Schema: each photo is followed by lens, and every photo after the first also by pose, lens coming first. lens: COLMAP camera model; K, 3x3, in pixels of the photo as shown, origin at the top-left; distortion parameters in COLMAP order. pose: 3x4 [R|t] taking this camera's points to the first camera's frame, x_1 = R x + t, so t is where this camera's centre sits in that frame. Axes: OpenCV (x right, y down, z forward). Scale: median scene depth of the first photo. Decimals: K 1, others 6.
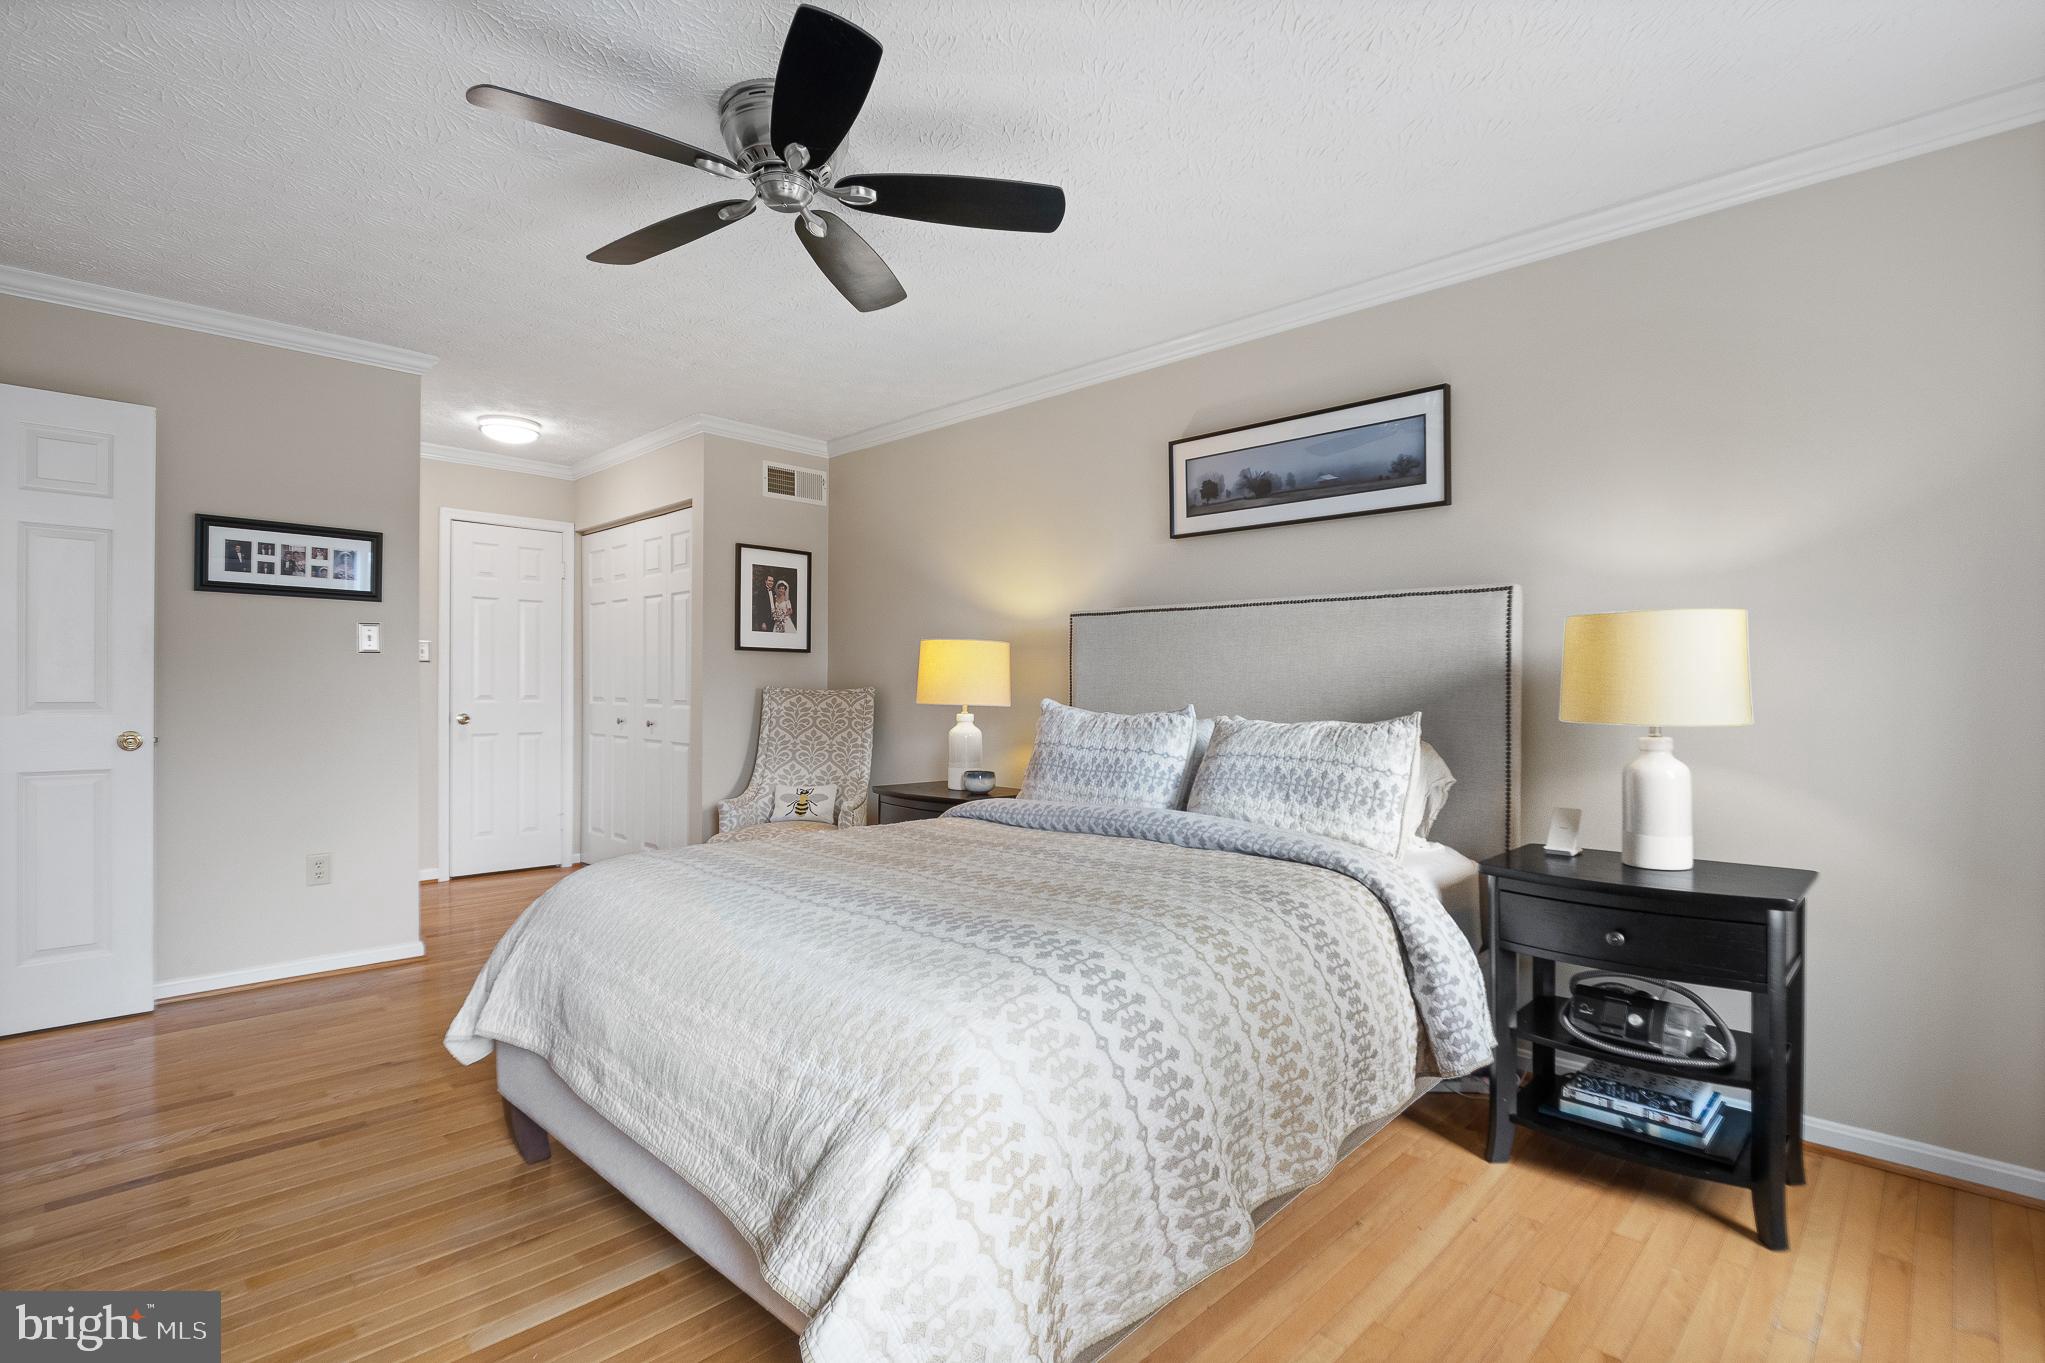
lens RADIAL K [[971.6, 0, 1029.1], [0, 971.6, 696.8], [0, 0, 1]] dist [-0.013263, -0.002528]
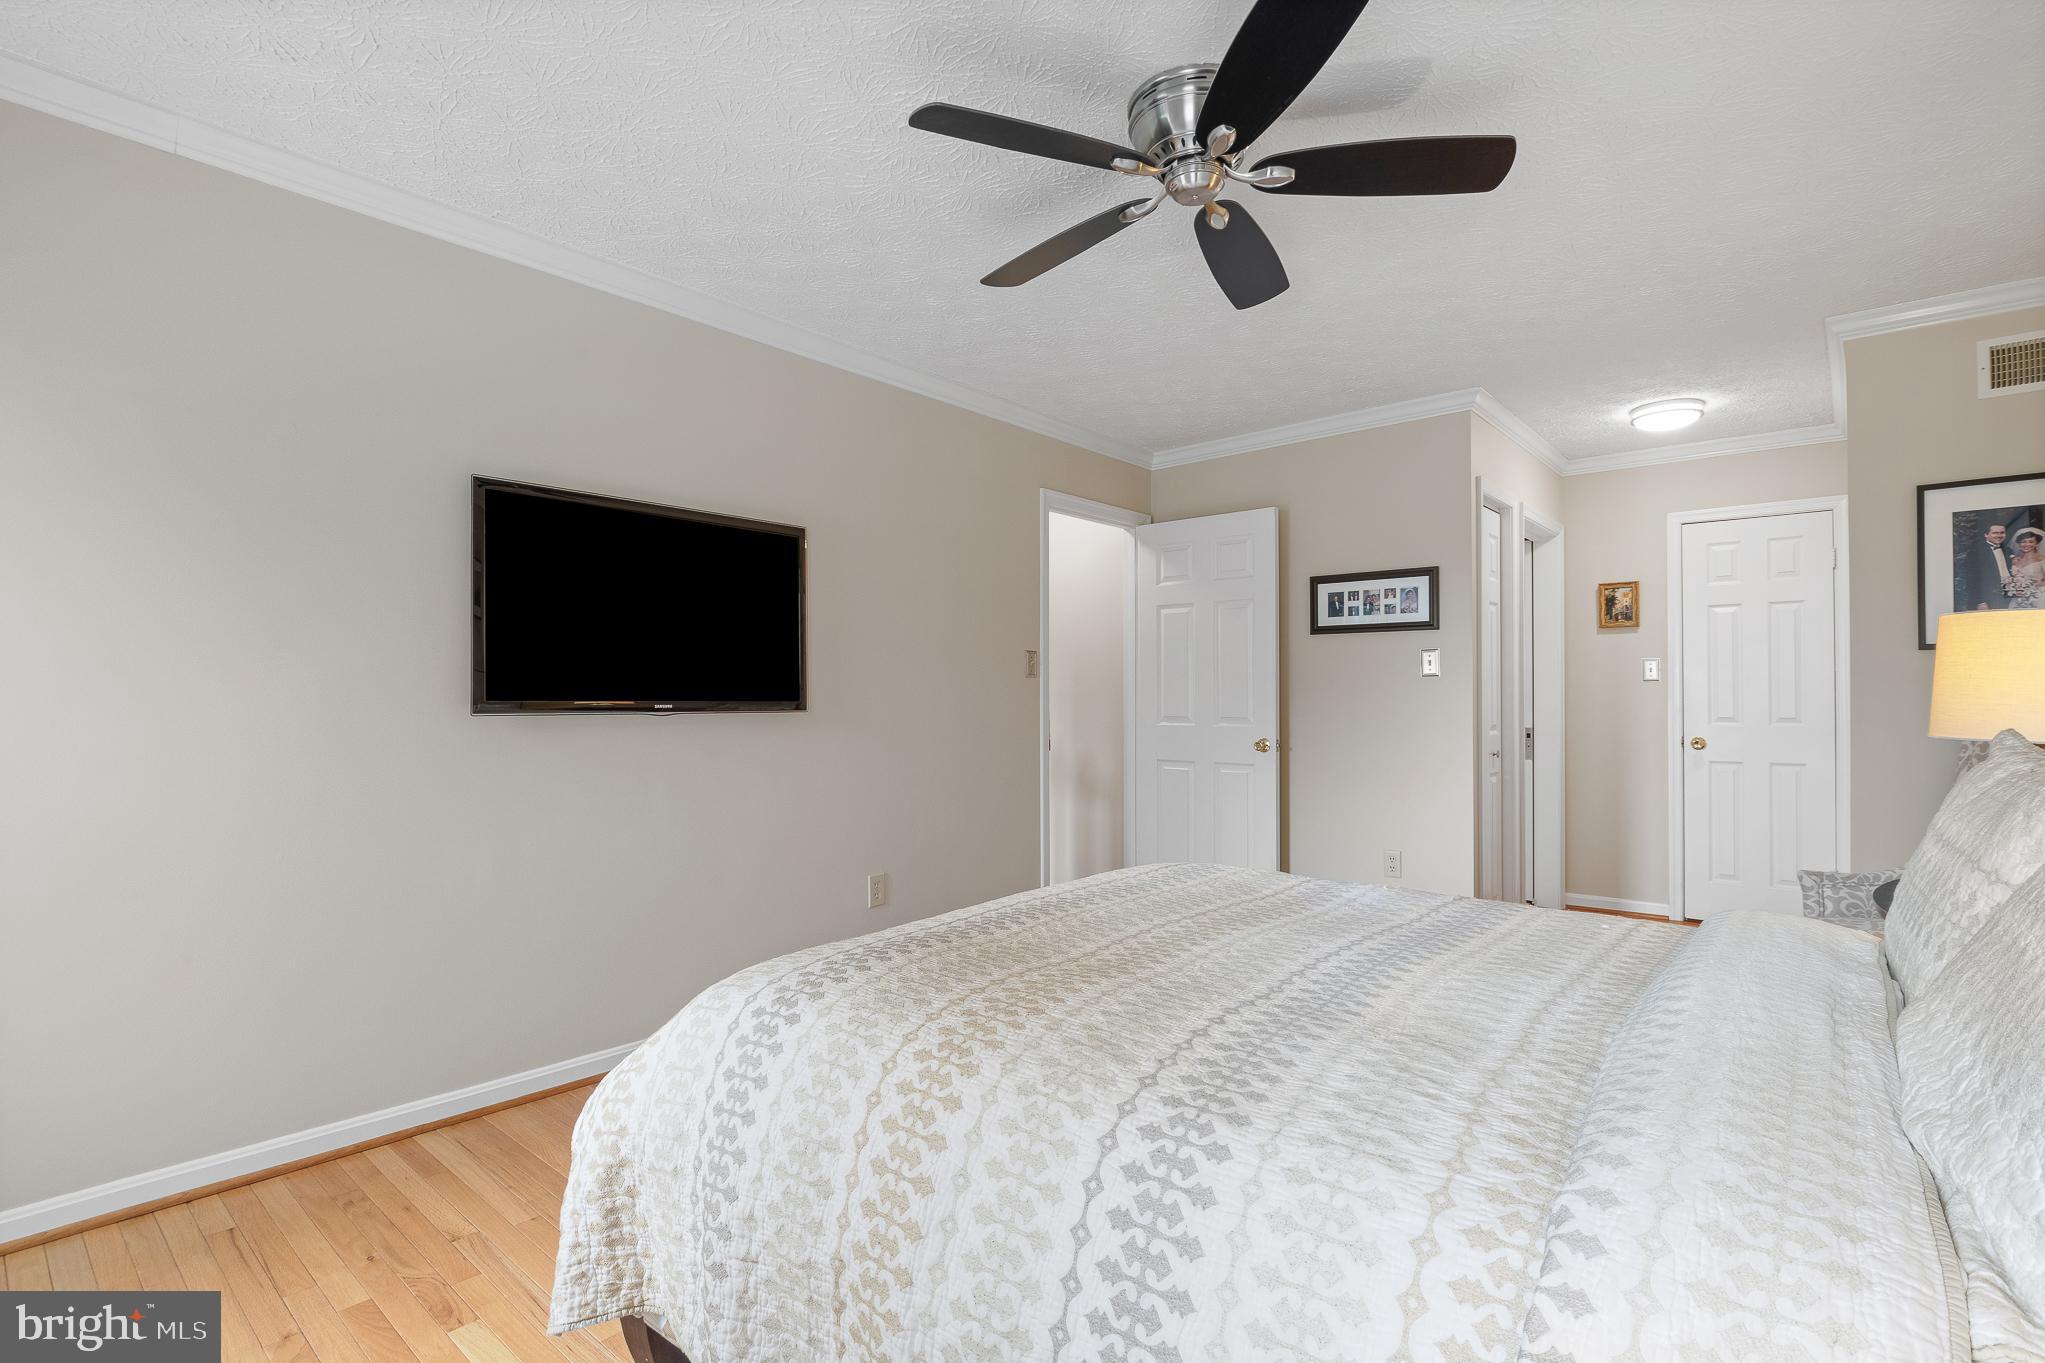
lens RADIAL K [[971.6, 0, 1021.6], [0, 971.6, 688.0], [0, 0, 1]] dist [-0.013263, -0.002528]
pose [[0.057162, -0.019777, -0.998169, 0.397468], [-0.008259, 0.999760, -0.020282, -0.006560], [0.998331, 0.009404, 0.056985, 0.478833]]
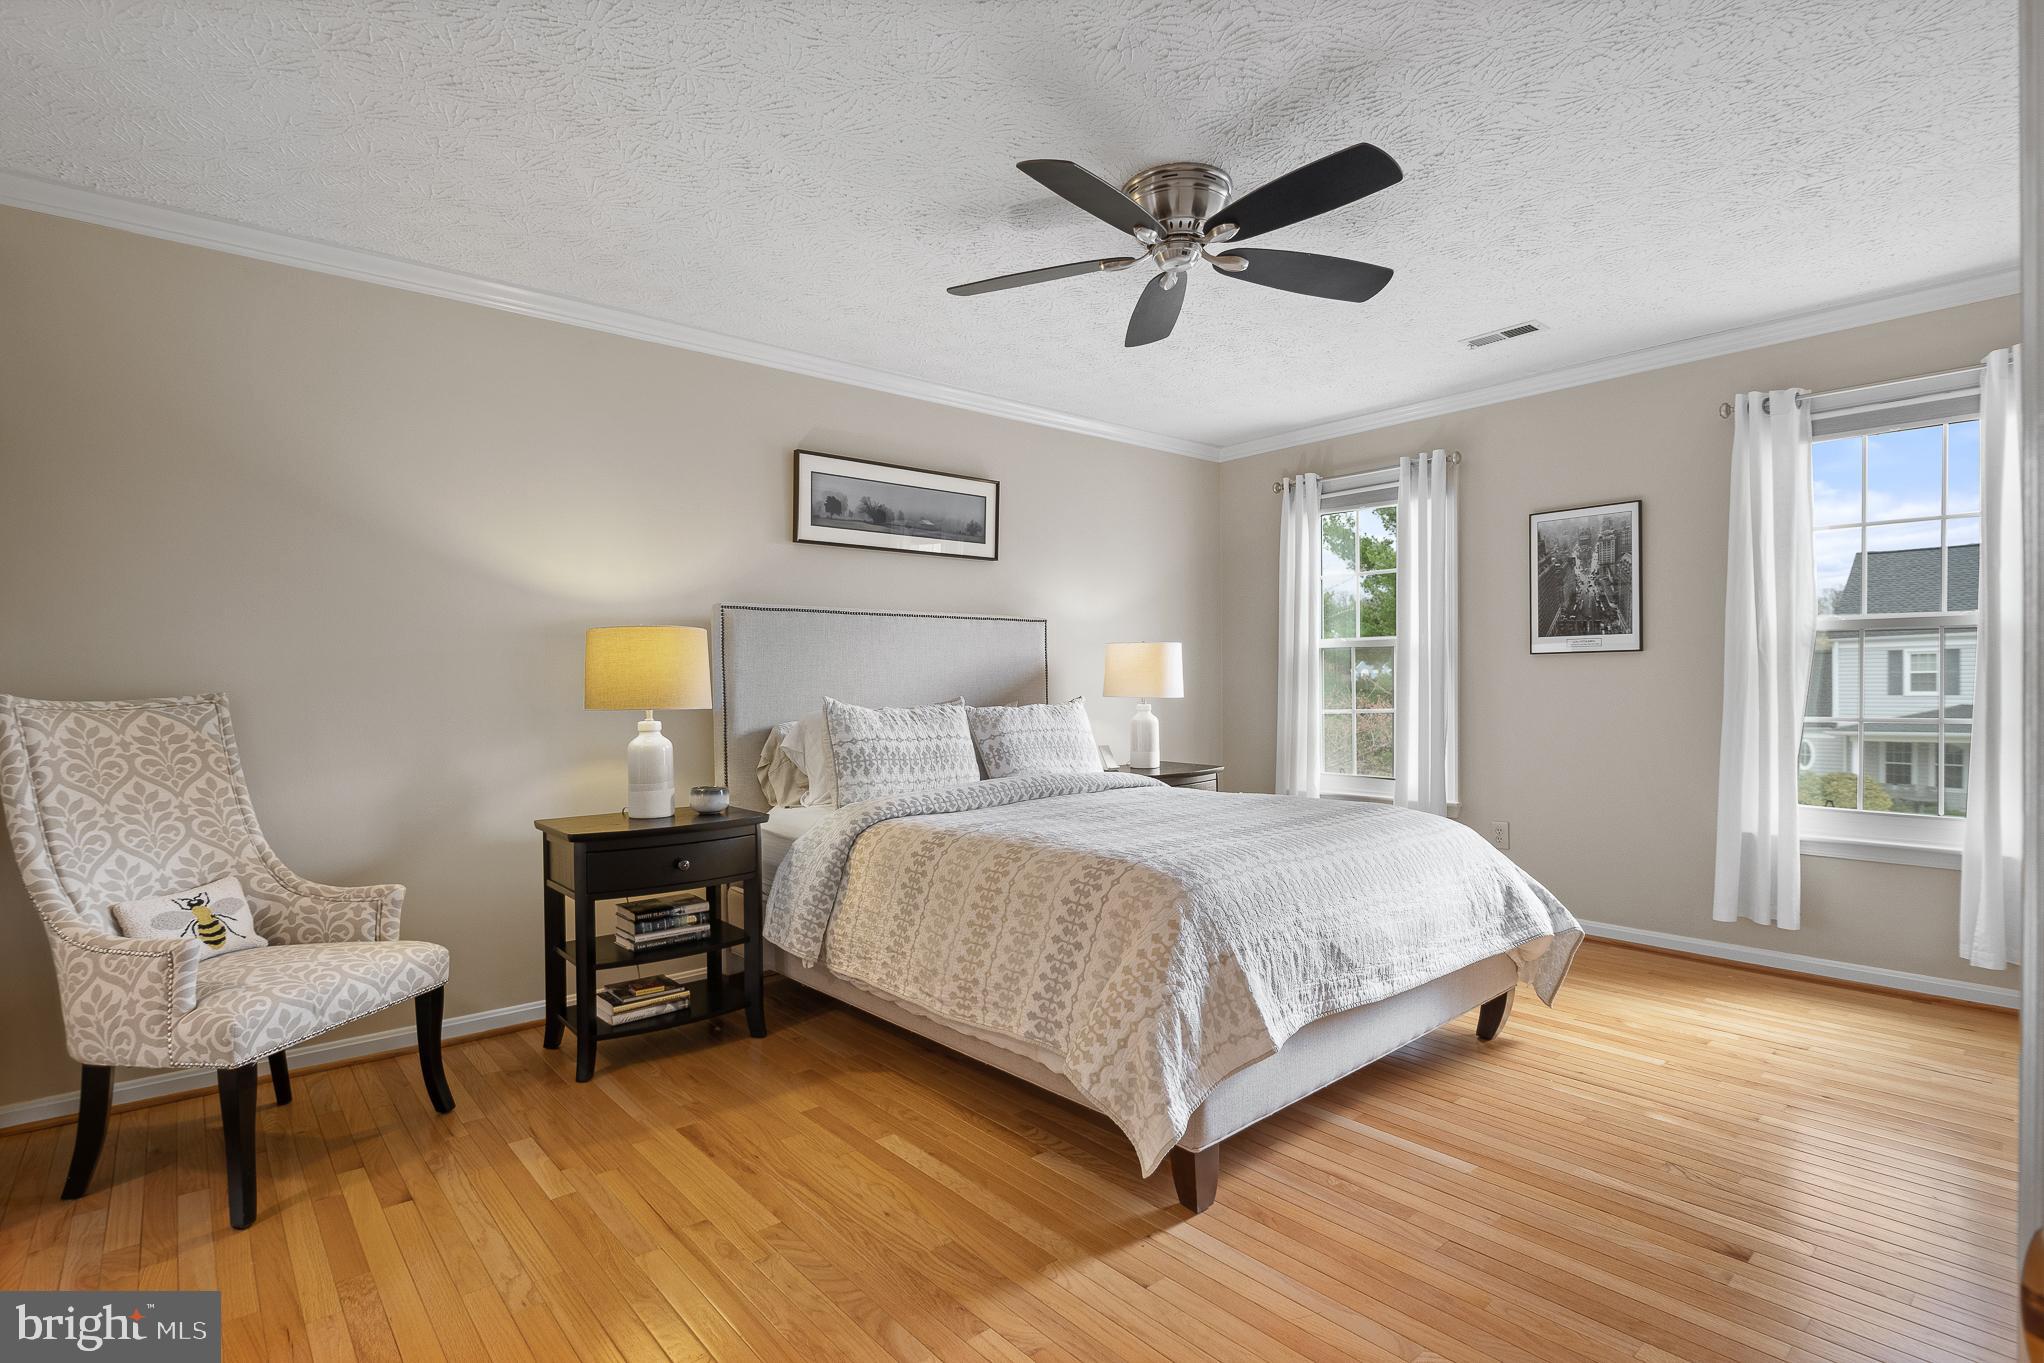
lens RADIAL K [[971.2, 0, 1029.7], [0, 971.2, 681.9], [0, 0, 1]] dist [-0.013263, -0.002528]
pose [[0.083259, -0.010774, 0.996470, -0.870267], [0.017628, 0.999801, 0.009337, -0.017001], [-0.996372, 0.016789, 0.083432, 0.659752]]
